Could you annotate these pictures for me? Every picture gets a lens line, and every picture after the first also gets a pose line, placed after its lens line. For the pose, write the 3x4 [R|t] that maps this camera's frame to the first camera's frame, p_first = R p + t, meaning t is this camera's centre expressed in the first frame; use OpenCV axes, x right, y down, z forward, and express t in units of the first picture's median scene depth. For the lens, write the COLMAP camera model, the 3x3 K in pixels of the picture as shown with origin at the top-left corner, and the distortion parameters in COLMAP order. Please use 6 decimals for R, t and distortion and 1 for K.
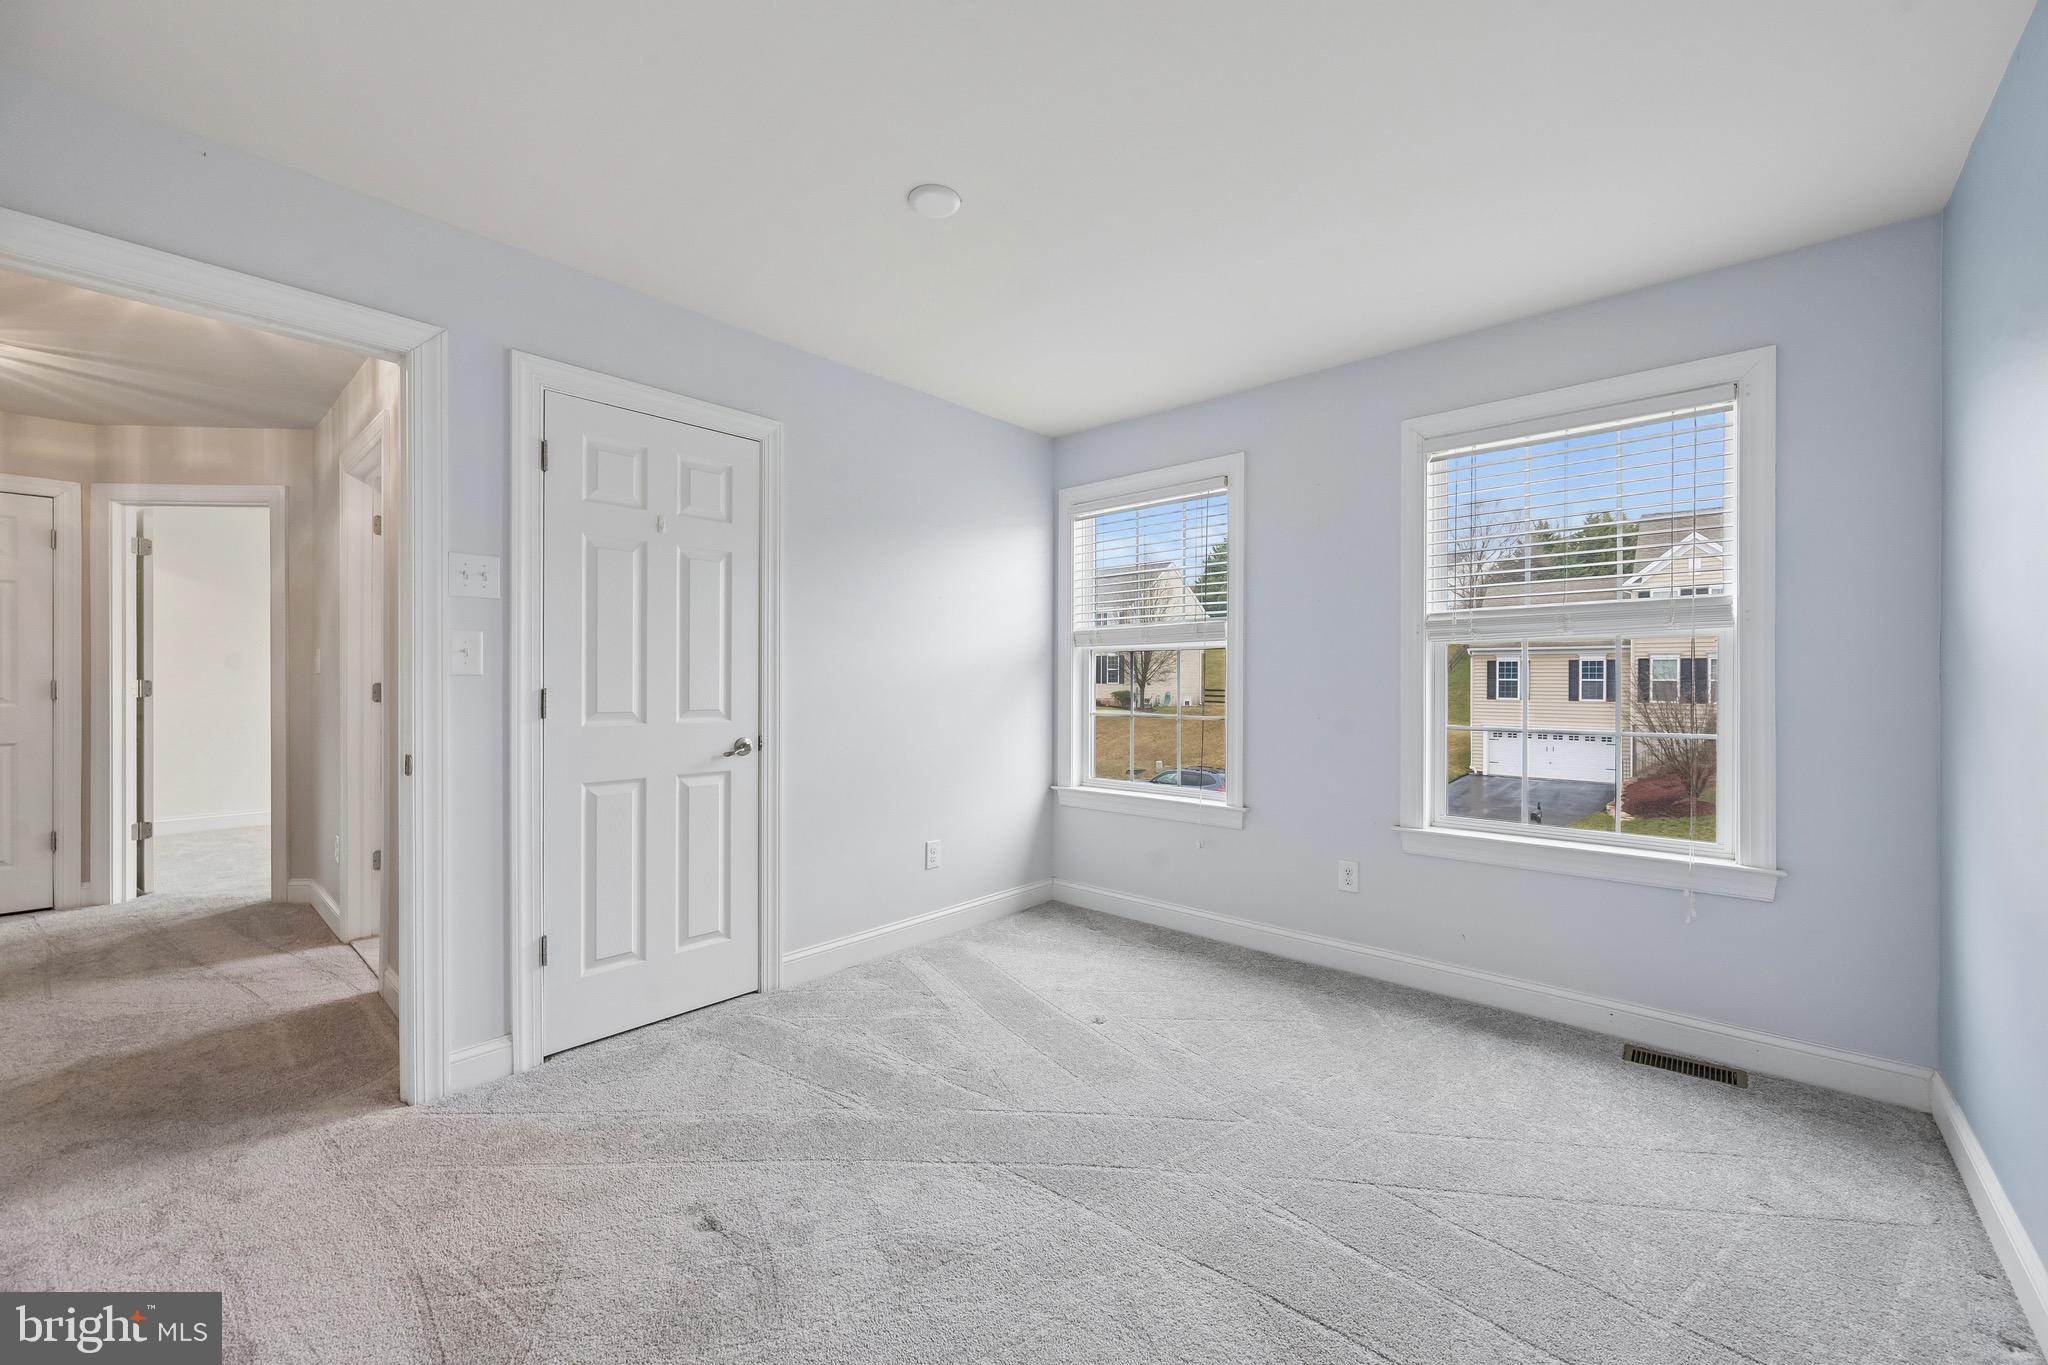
lens RADIAL K [[802.0, 0, 1025.0], [0, 802.0, 678.5], [0, 0, 1]] dist [-0.001321, 0.000061]
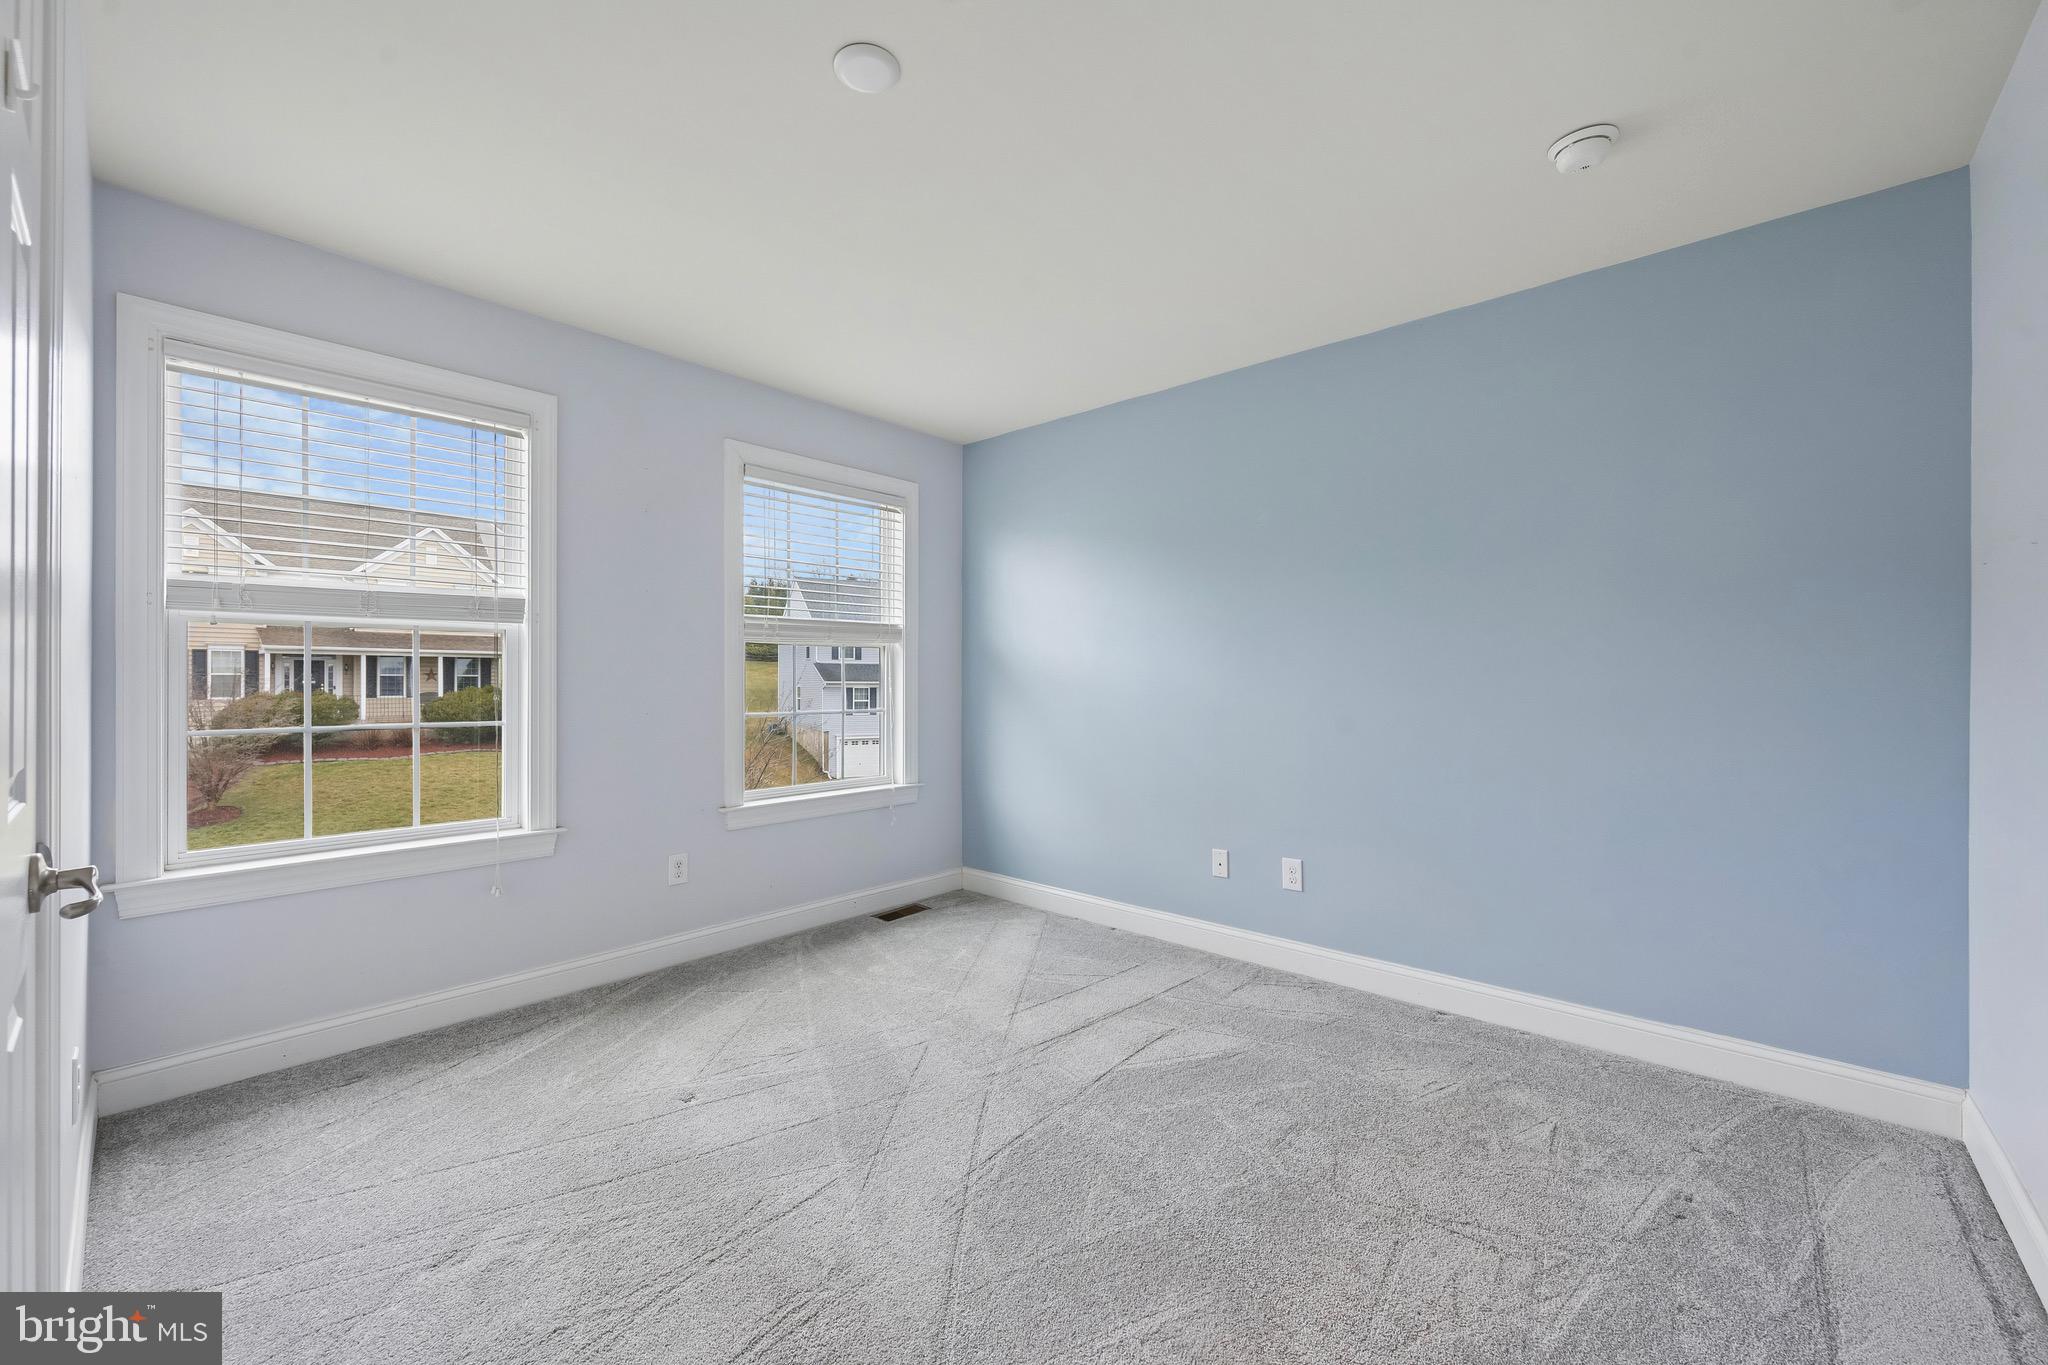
lens RADIAL K [[802.0, 0, 1032.7], [0, 802.0, 674.5], [0, 0, 1]] dist [-0.001321, 0.000061]
pose [[-0.005172, 0.001317, 0.999986, -0.458805], [-0.004118, 0.999991, -0.001338, 0.001601], [-0.999978, -0.004125, -0.005167, 0.426385]]
